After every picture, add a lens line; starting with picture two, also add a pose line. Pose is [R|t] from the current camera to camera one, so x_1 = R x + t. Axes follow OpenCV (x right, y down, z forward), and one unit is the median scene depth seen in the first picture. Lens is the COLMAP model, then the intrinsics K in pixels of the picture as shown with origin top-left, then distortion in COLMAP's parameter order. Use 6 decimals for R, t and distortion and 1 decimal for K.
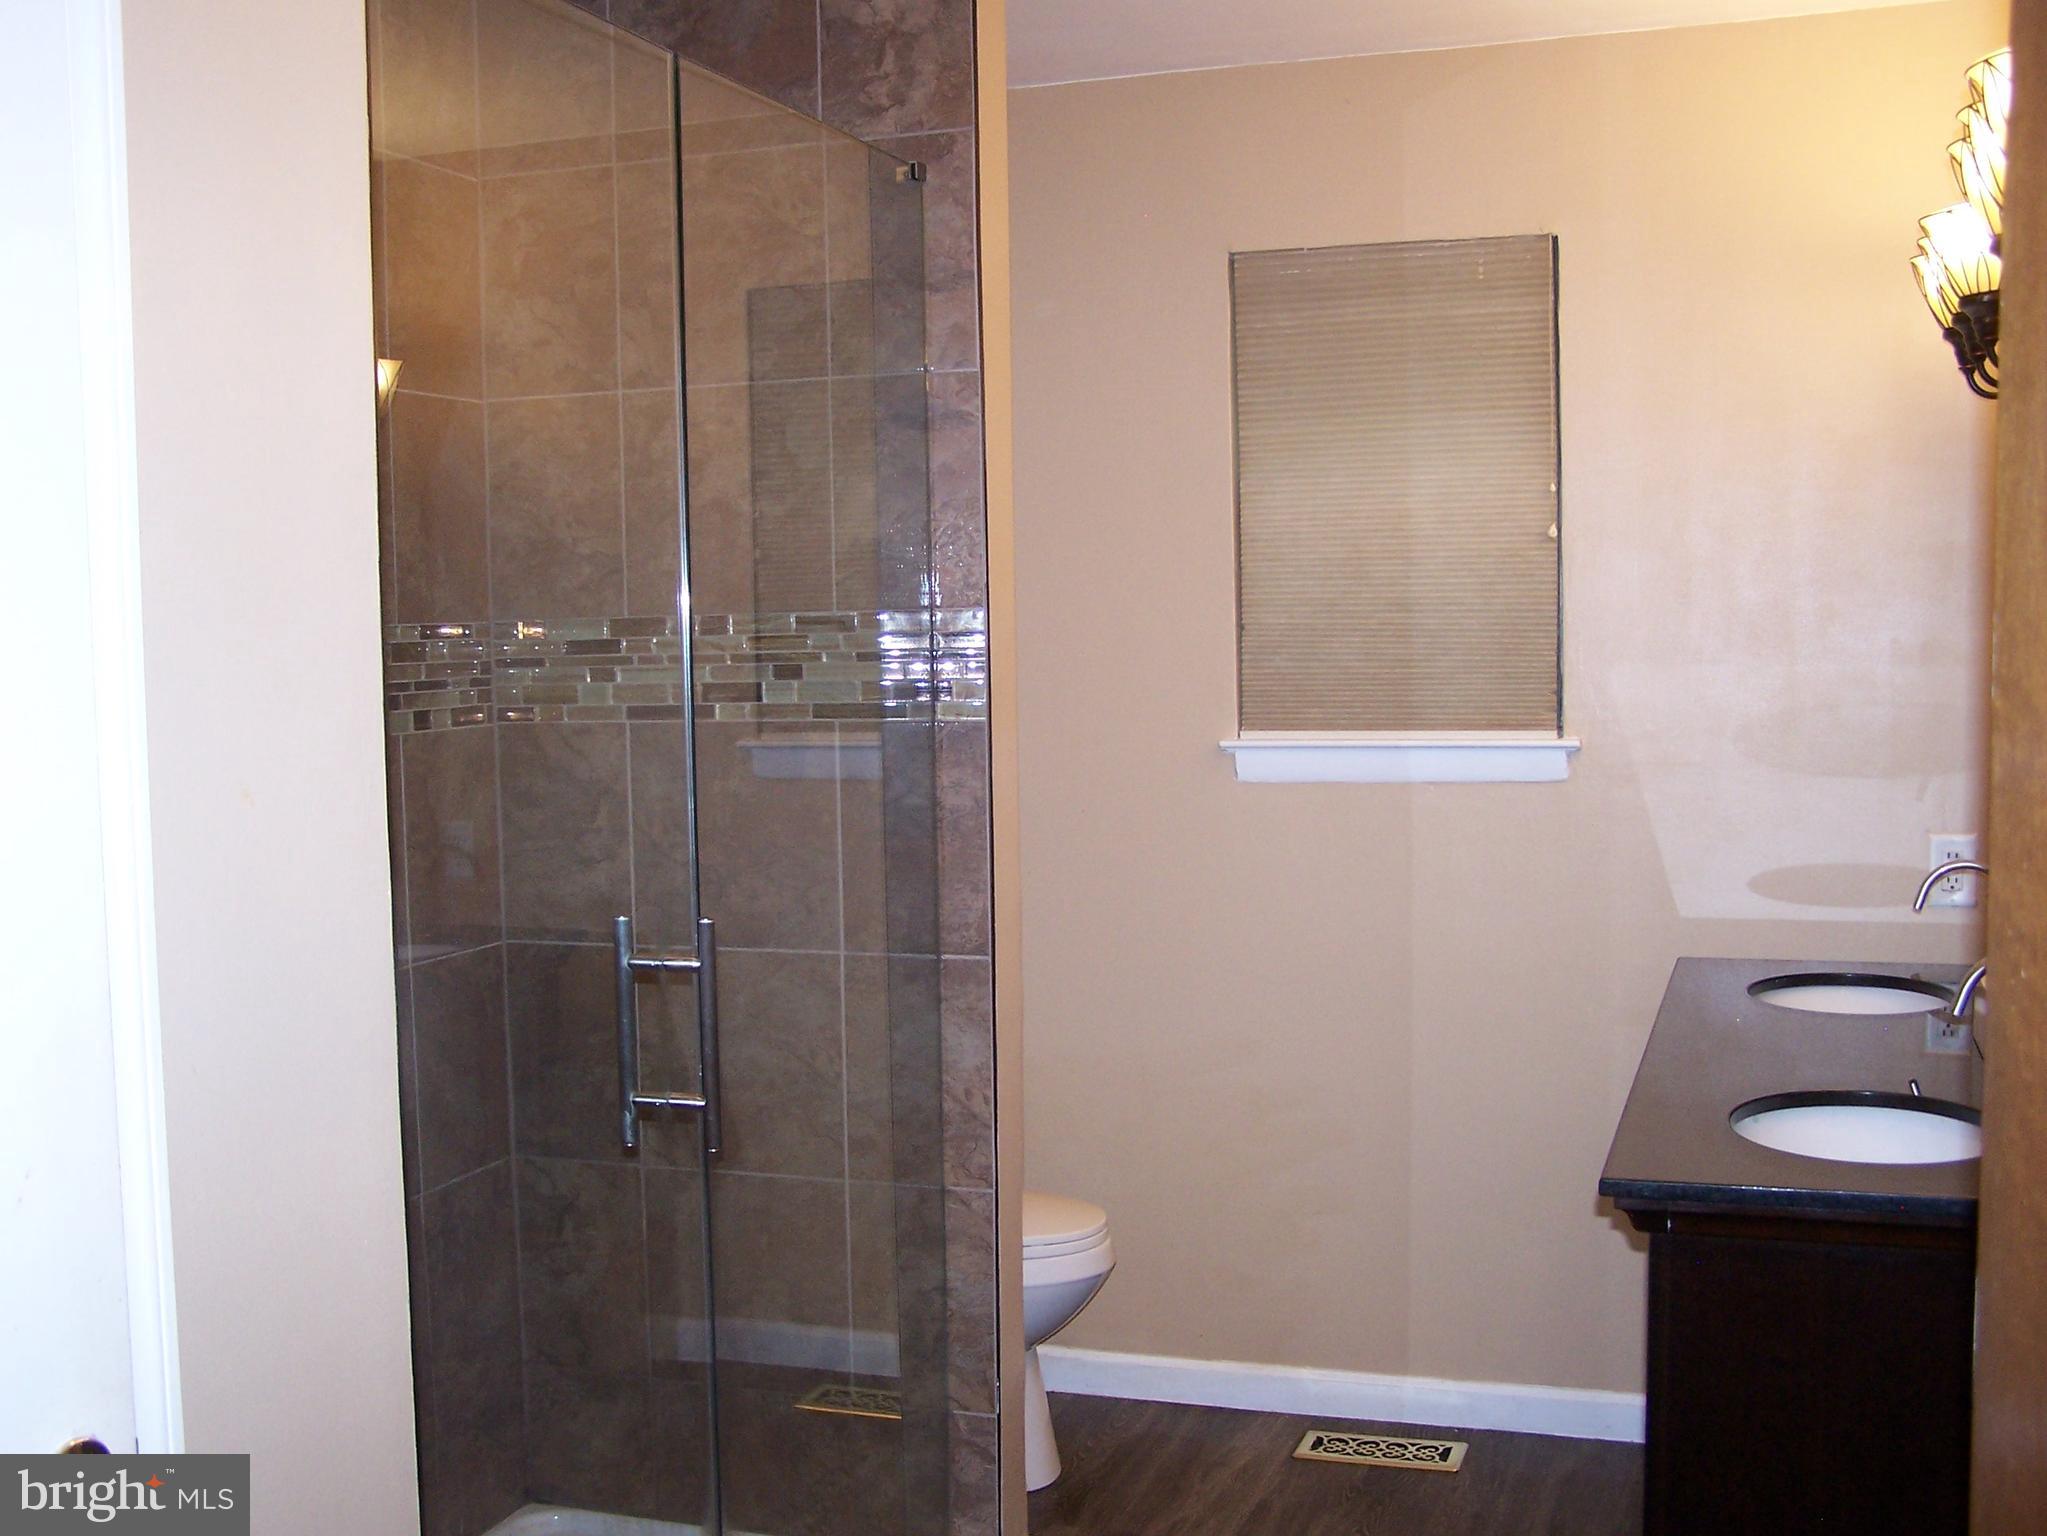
lens RADIAL K [[2290.1, 0, 1023.5], [0, 2290.1, 768.0], [0, 0, 1]] dist [-0.142755, 0.019459]
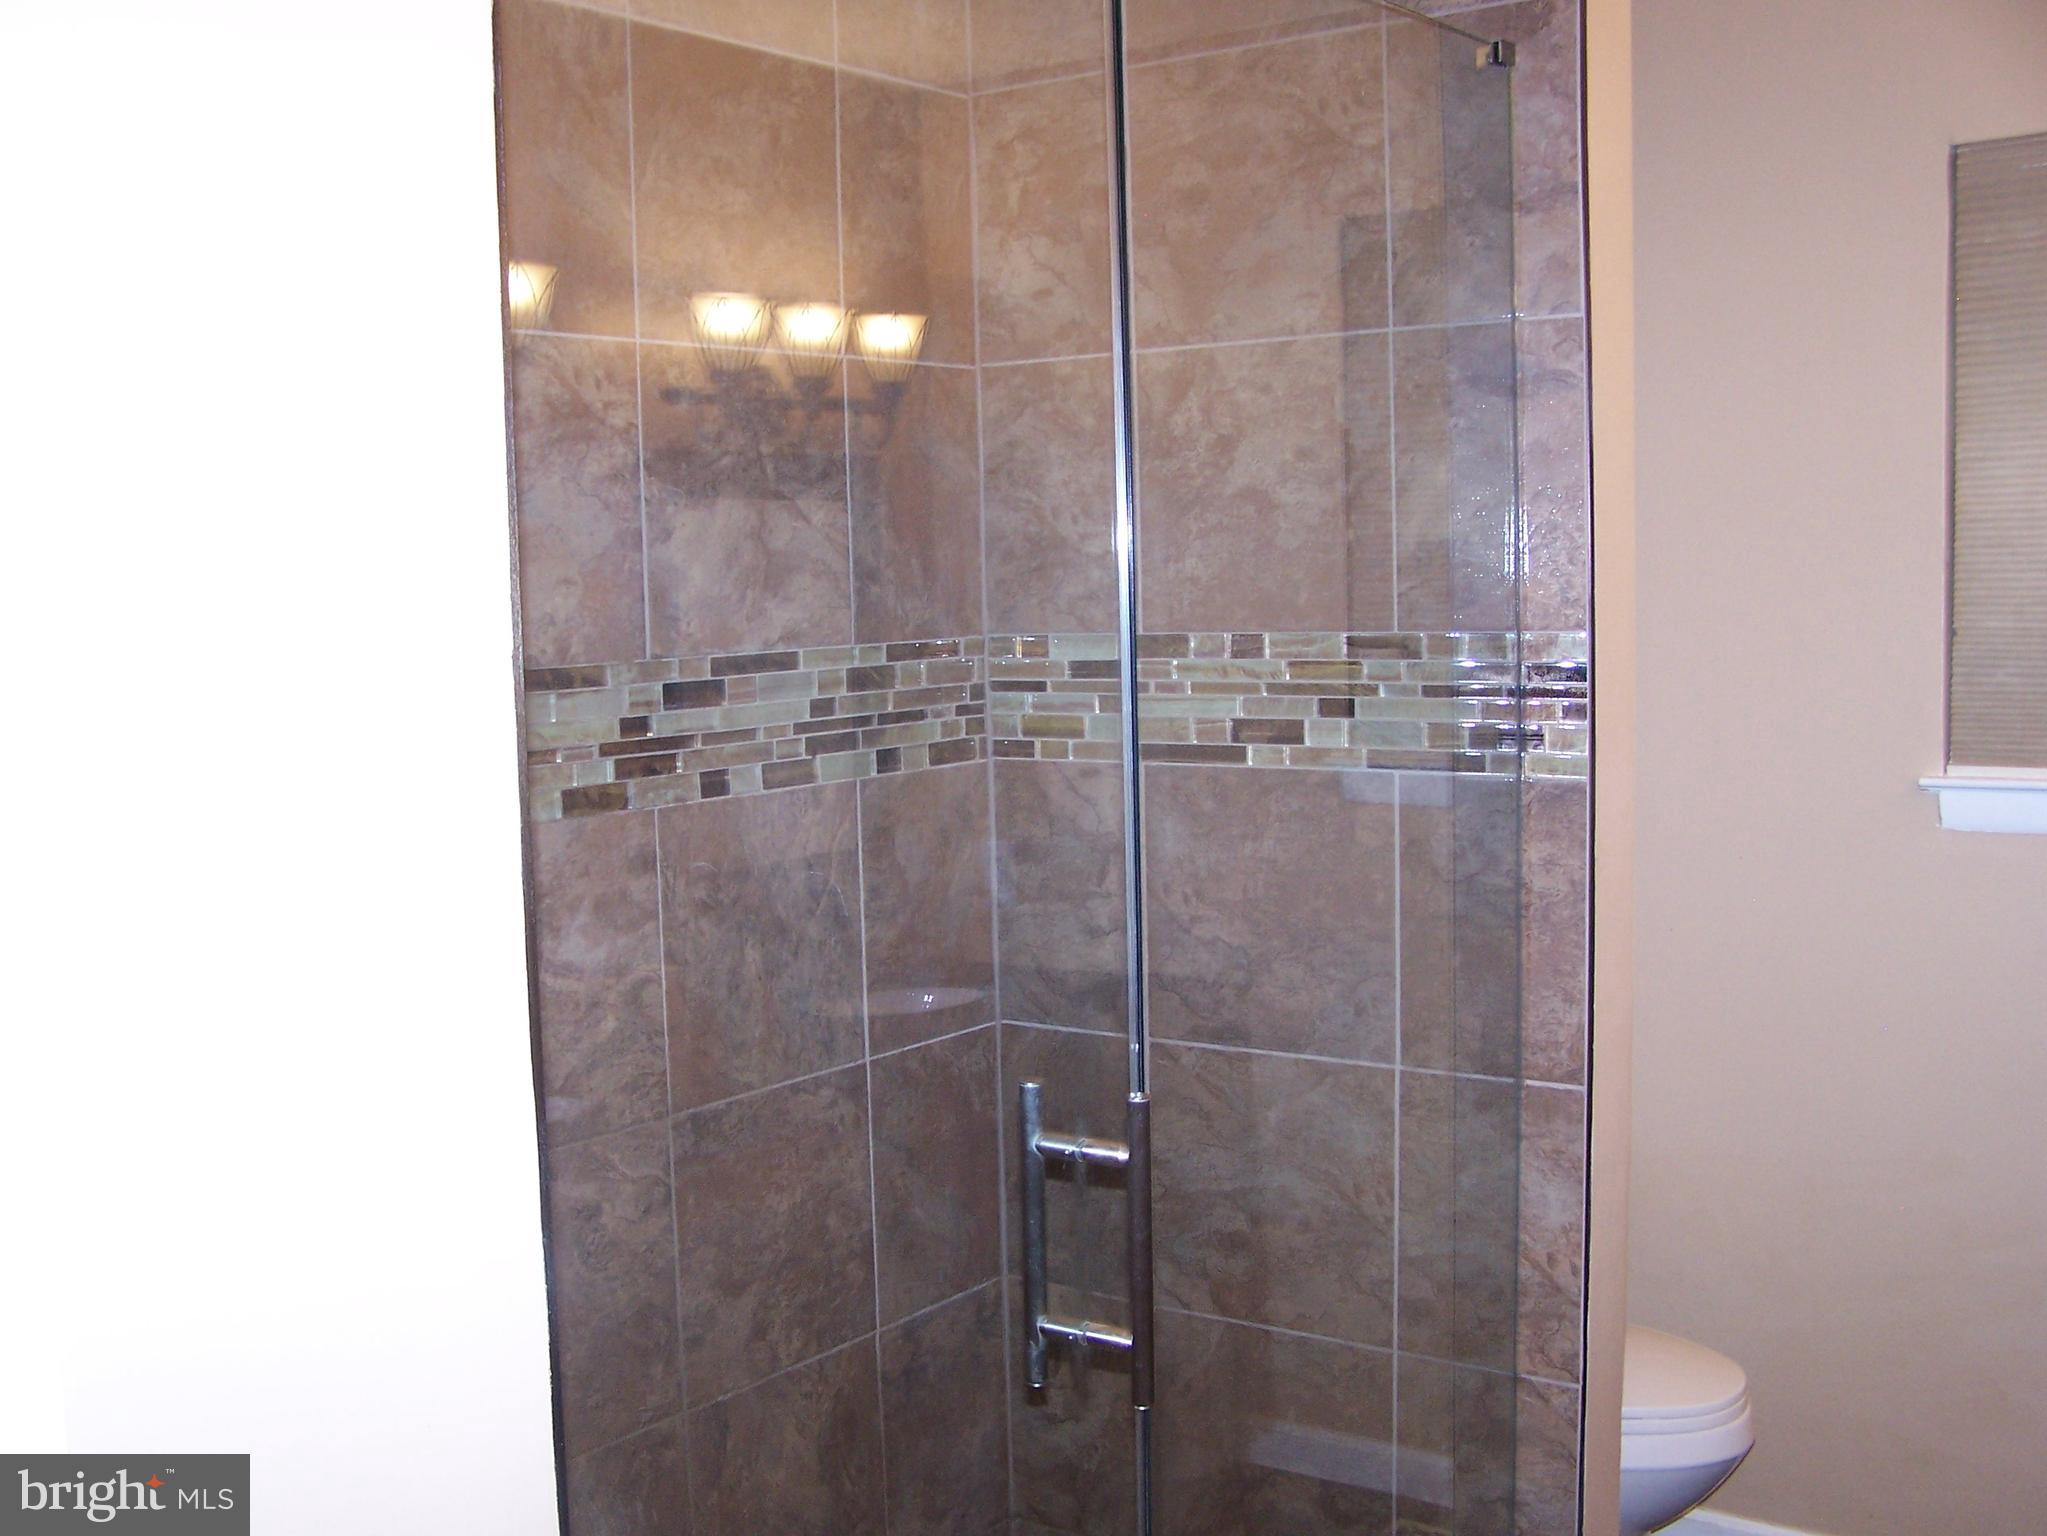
lens RADIAL K [[2358.4, 0, 984.0], [0, 2358.4, 818.8], [0, 0, 1]] dist [-0.206129, 0.401814]
pose [[0.952561, 0.026304, -0.303209, 0.026804], [-0.013222, 0.998894, 0.045117, -0.038922], [0.304061, -0.038968, 0.951855, 0.198090]]
